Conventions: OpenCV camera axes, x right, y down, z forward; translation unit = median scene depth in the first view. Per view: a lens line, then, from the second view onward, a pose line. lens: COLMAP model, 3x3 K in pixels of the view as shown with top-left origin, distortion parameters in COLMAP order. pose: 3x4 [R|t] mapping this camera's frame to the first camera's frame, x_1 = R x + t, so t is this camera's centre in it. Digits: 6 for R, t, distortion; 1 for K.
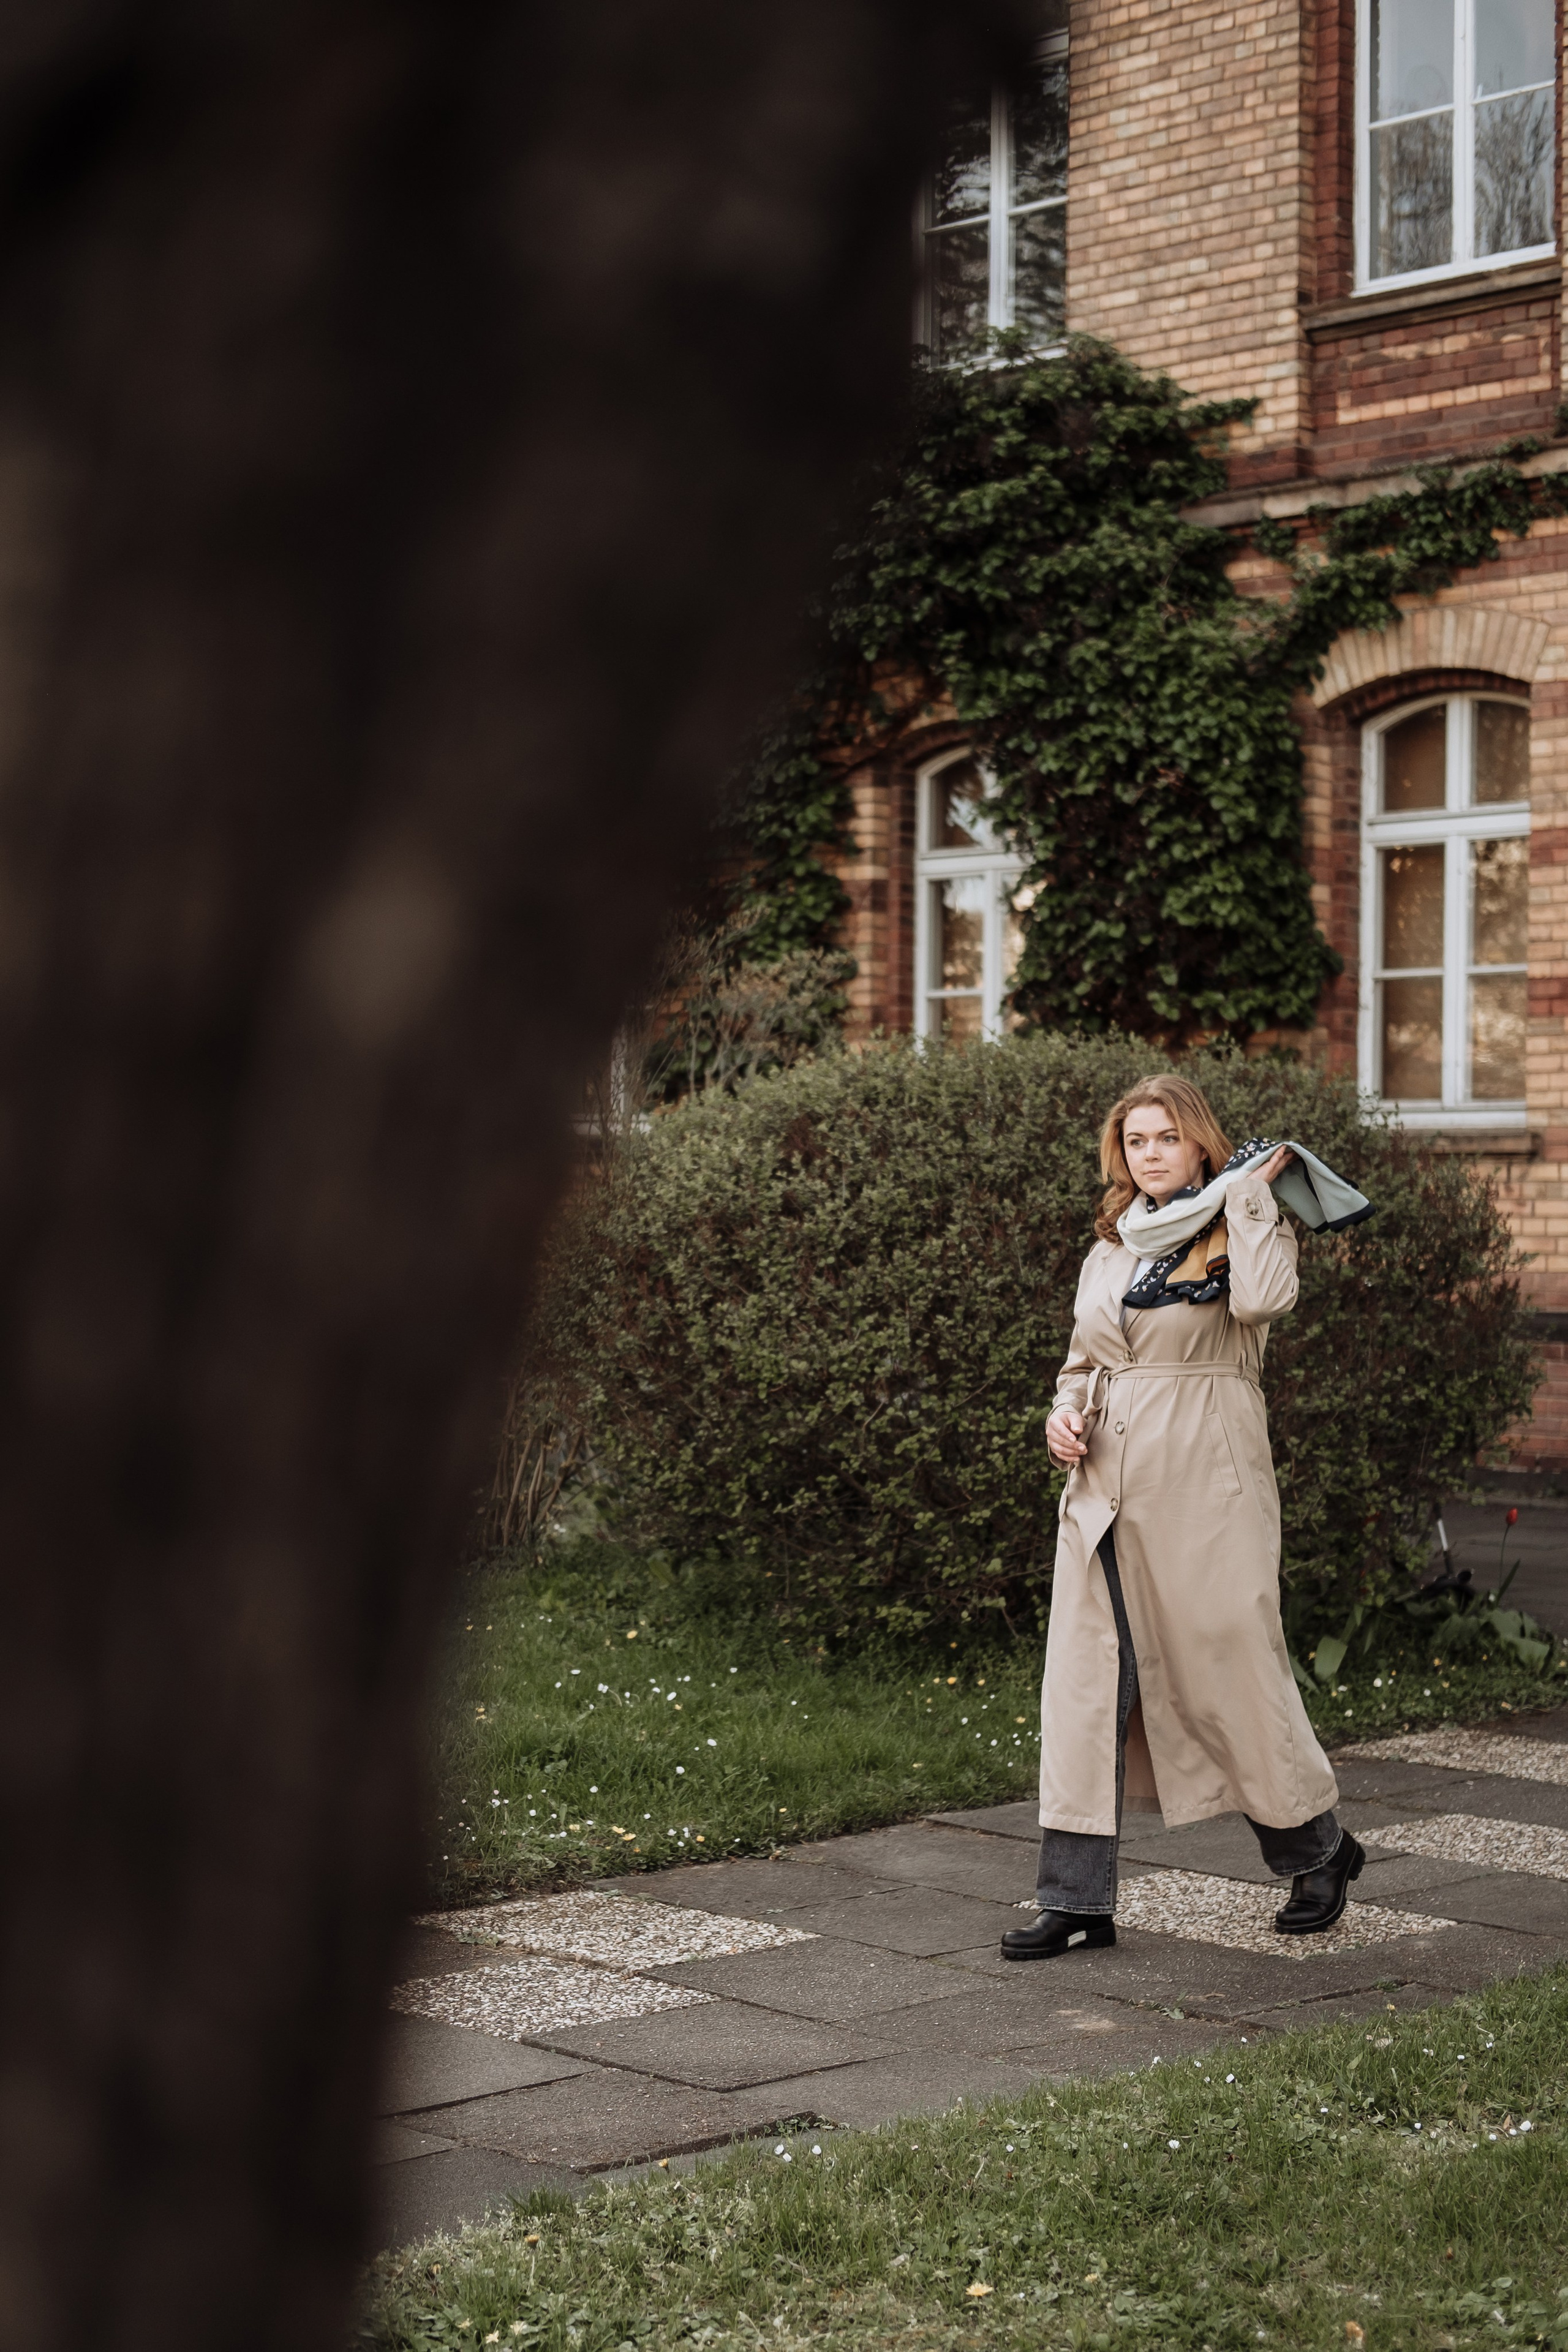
lens RADIAL K [[3639.4, 0, 784.5], [0, 3639.4, 1175.8], [0, 0, 1]] dist [0.003591, 0.000000]
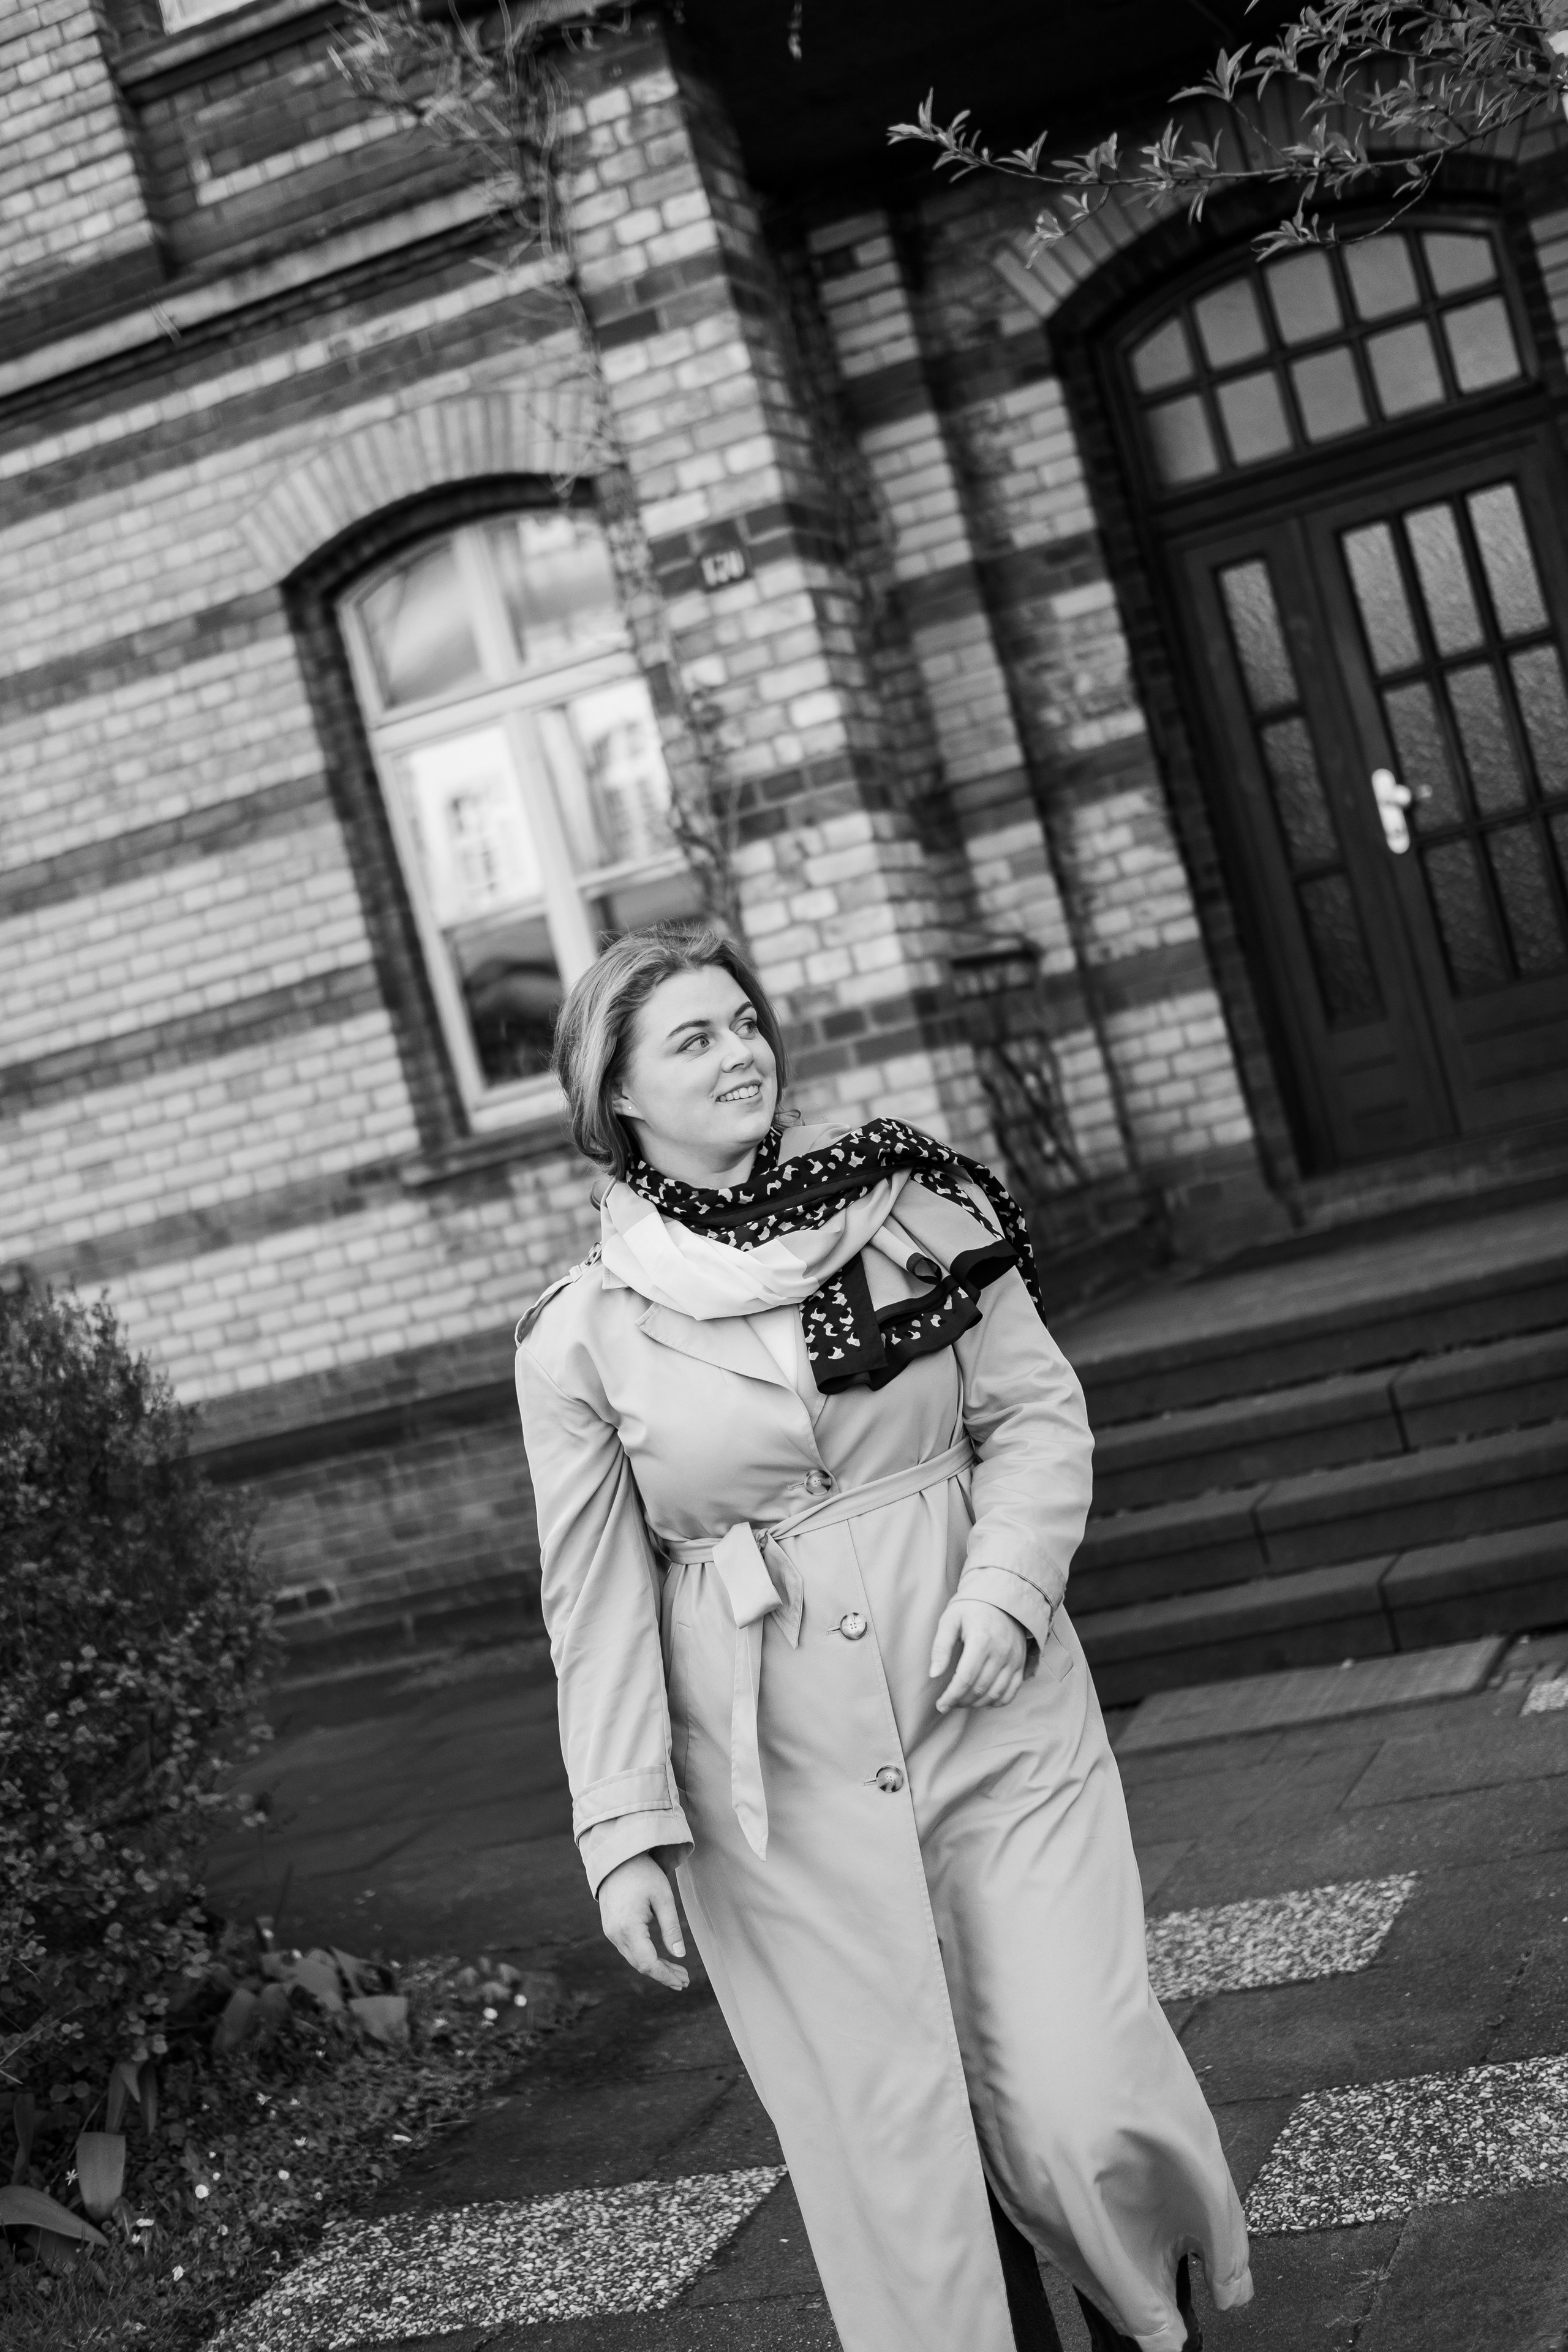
lens RADIAL K [[3639.4, 0, 785.3], [0, 3639.4, 1177.6], [0, 0, 1]] dist [0.003591, 0.000000]
pose [[0.872122, -0.242484, 0.424977, 0.037125], [0.259866, 0.965484, 0.017599, -0.001326], [-0.414576, 0.095089, 0.905033, 0.416882]]
